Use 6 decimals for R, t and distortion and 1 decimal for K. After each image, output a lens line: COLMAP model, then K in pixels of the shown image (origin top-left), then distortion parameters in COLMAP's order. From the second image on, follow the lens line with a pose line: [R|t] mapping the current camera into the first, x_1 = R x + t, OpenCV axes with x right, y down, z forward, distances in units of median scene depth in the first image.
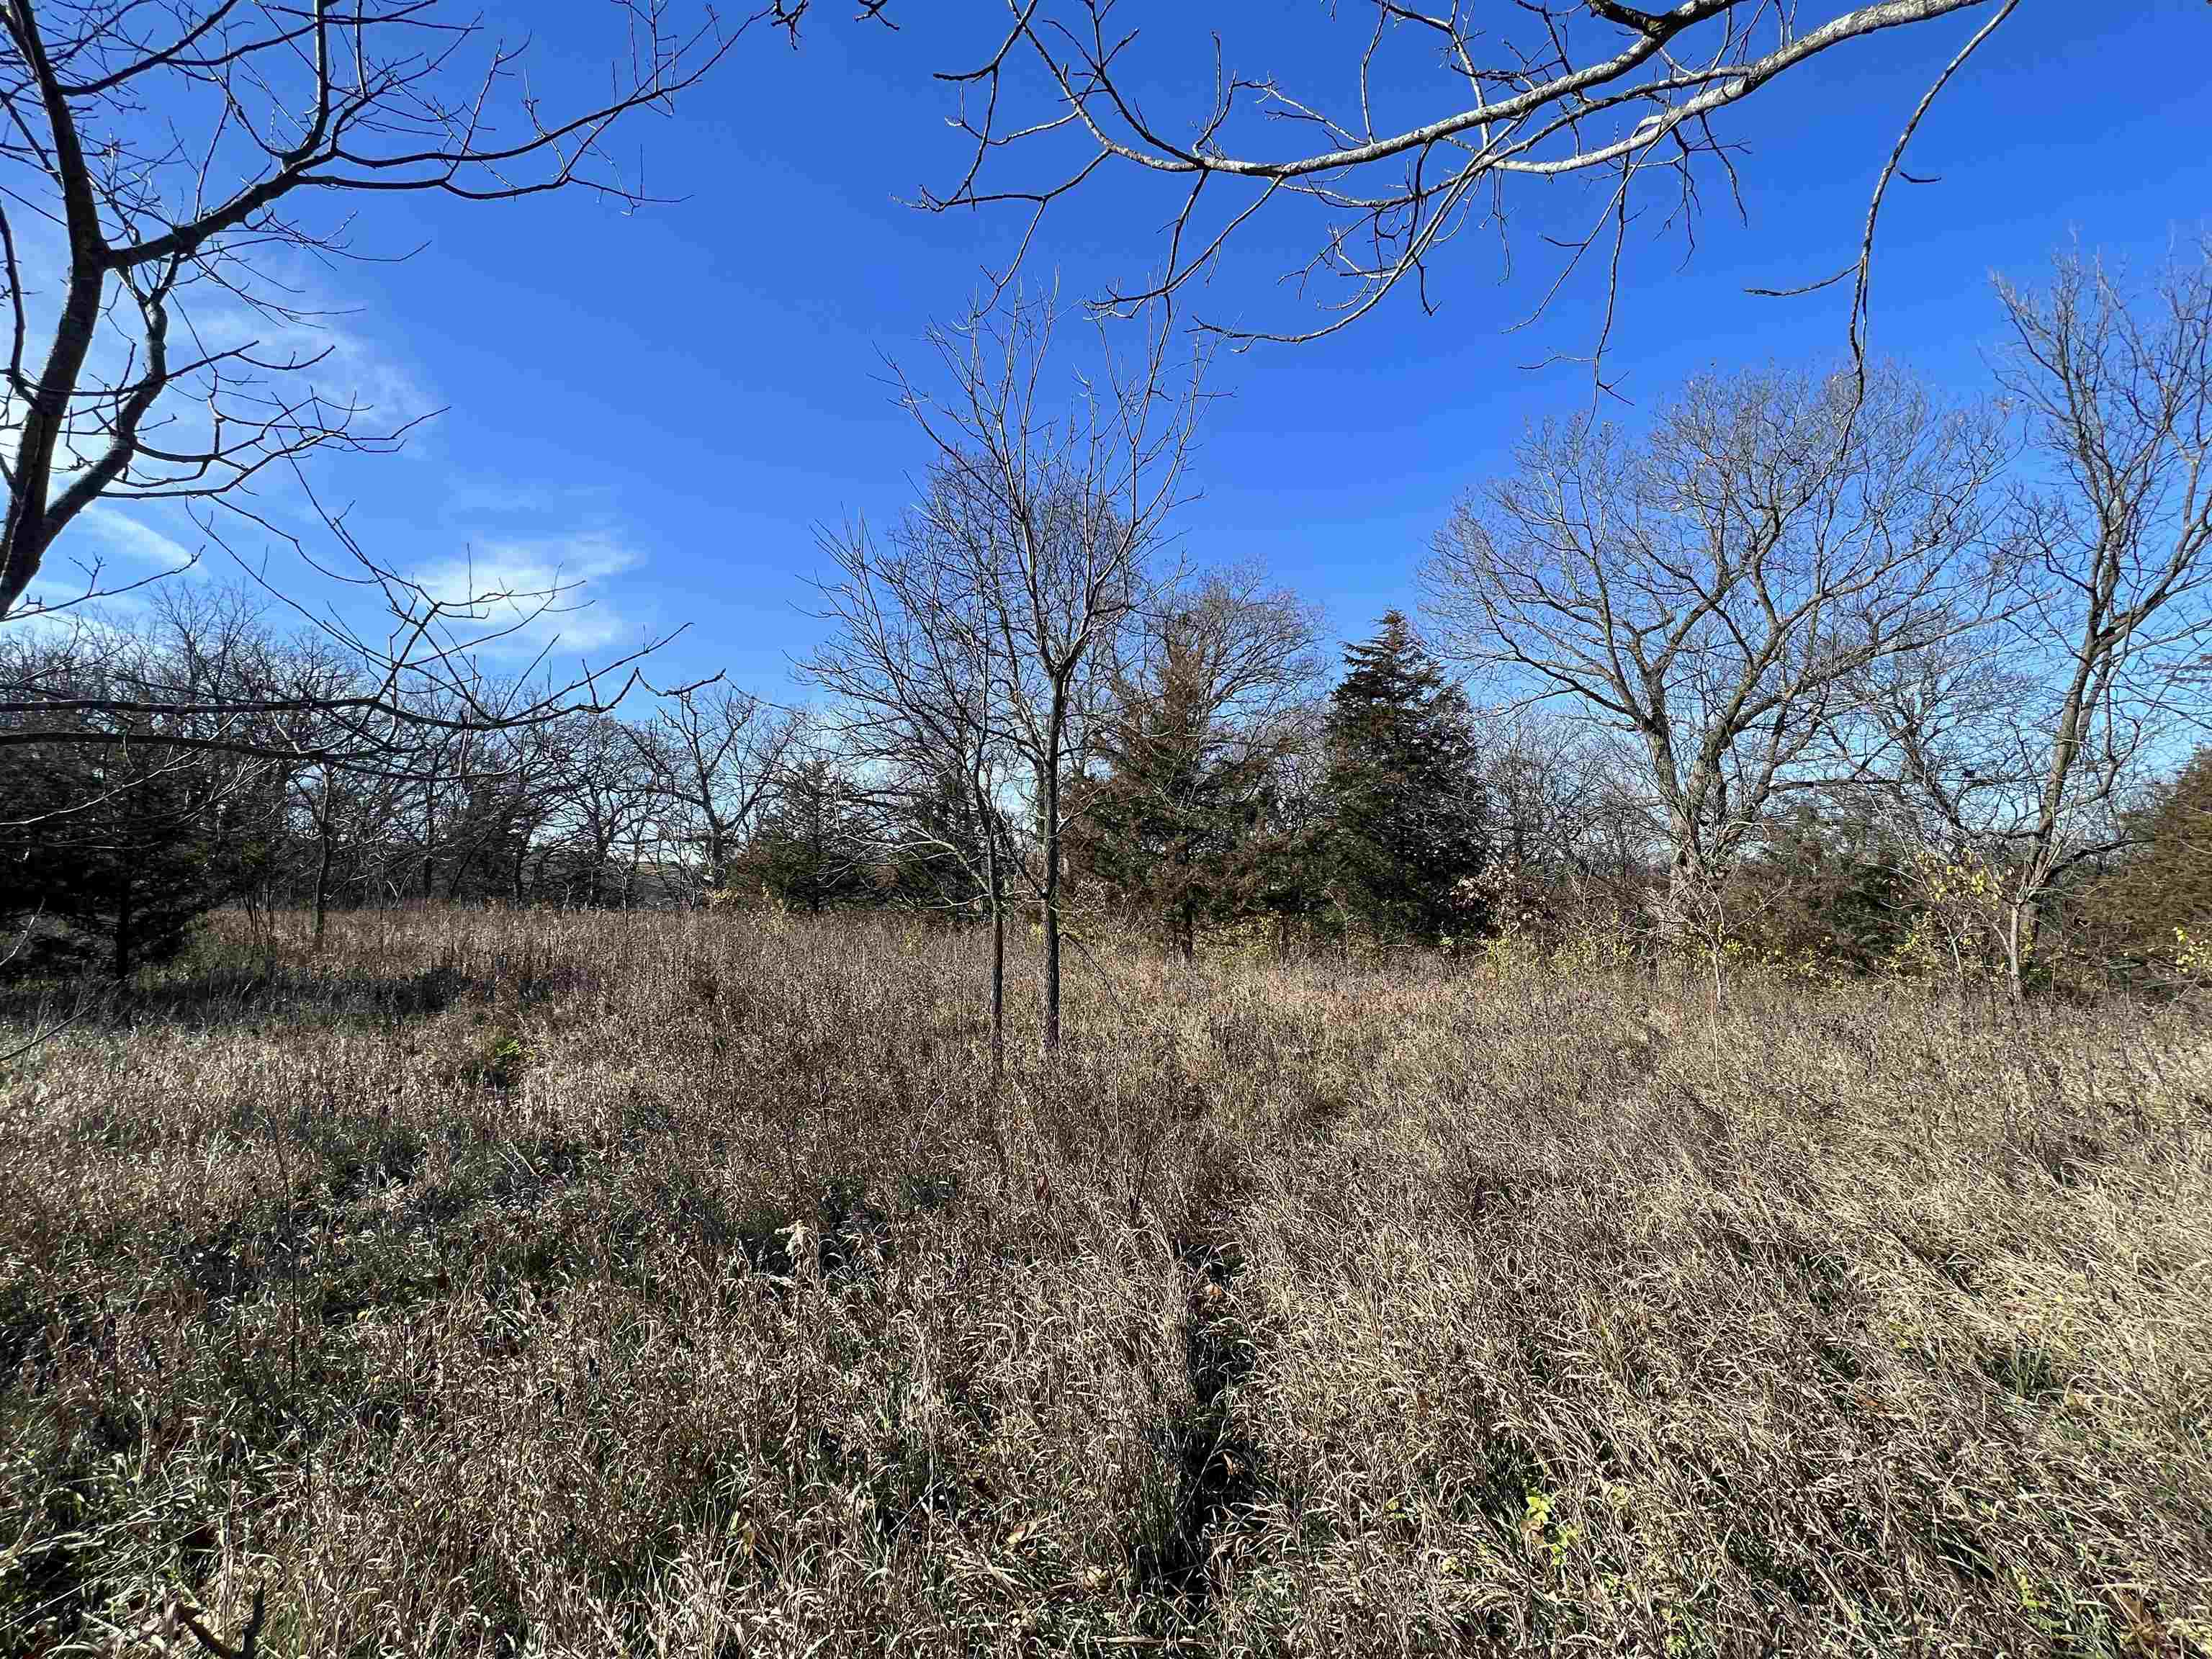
lens RADIAL K [[878.7, 0, 1106.0], [0, 878.7, 829.5], [0, 0, 1]] dist [-0.000696, 0.000079]
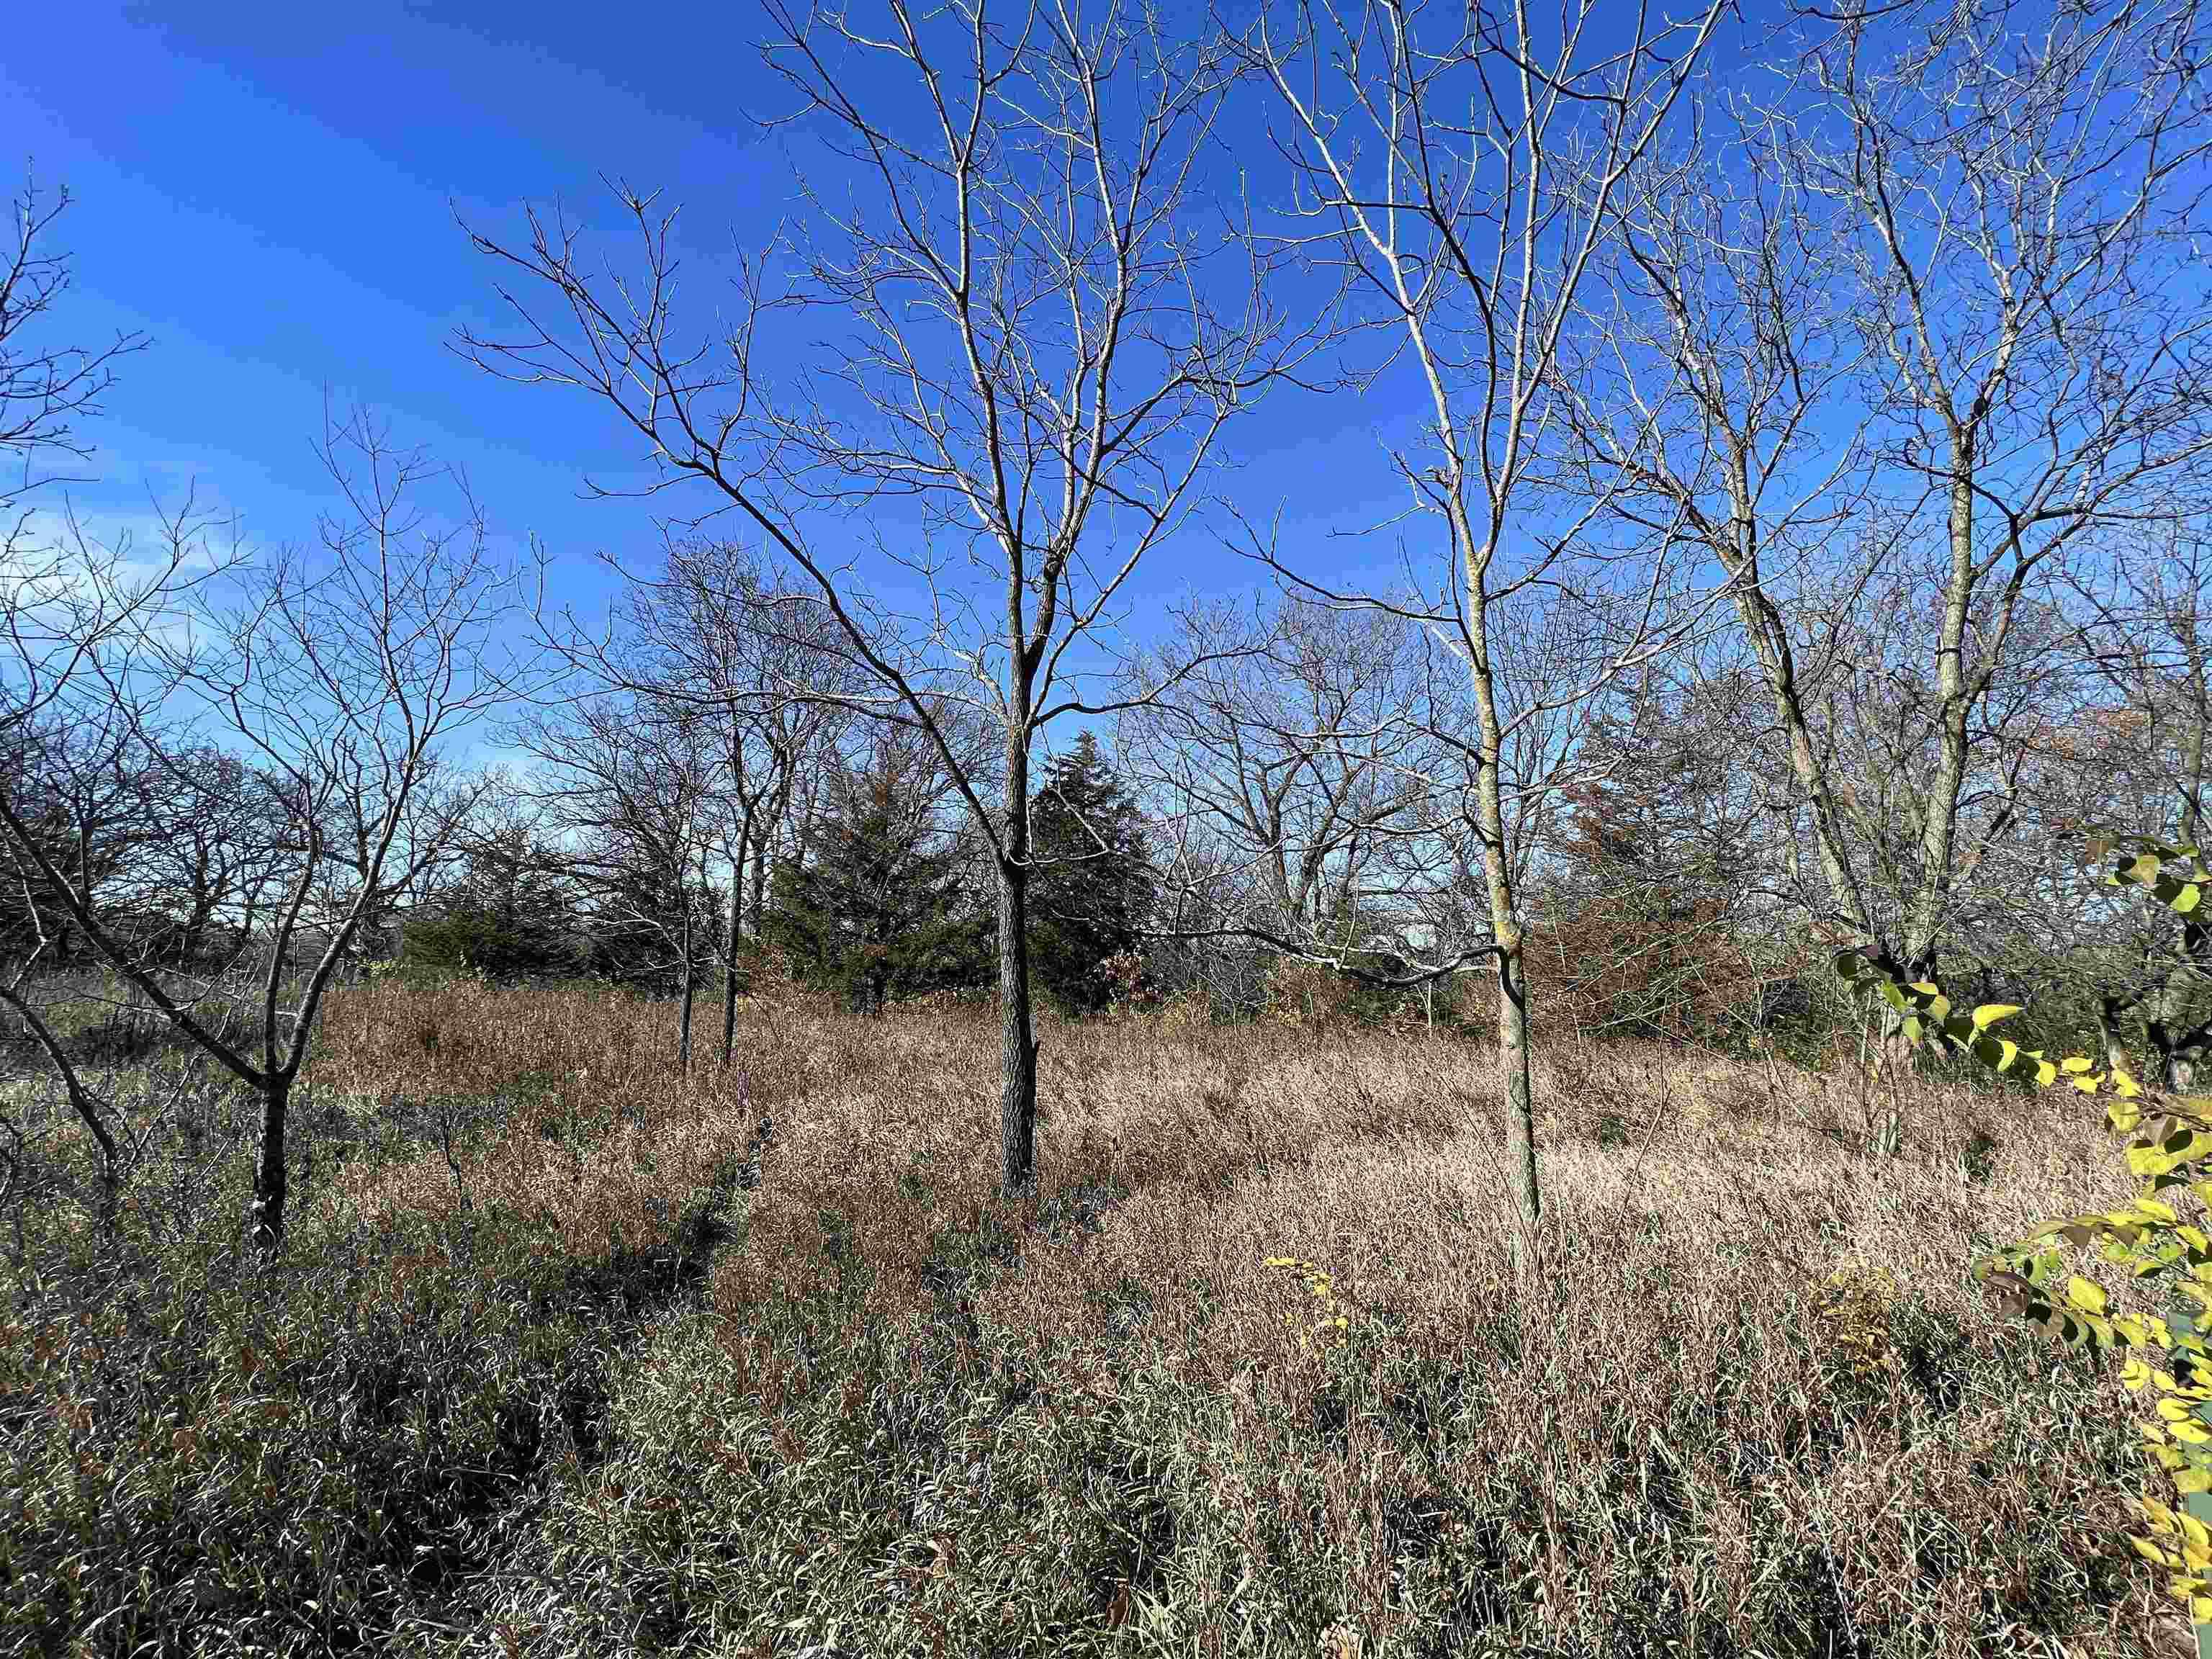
lens RADIAL K [[878.7, 0, 1106.0], [0, 878.7, 829.5], [0, 0, 1]] dist [-0.000696, 0.000079]
pose [[0.956522, 0.058574, 0.285718, 0.022971], [-0.031852, 0.994746, -0.097296, -0.003566], [-0.289916, 0.083965, 0.953362, -0.126144]]
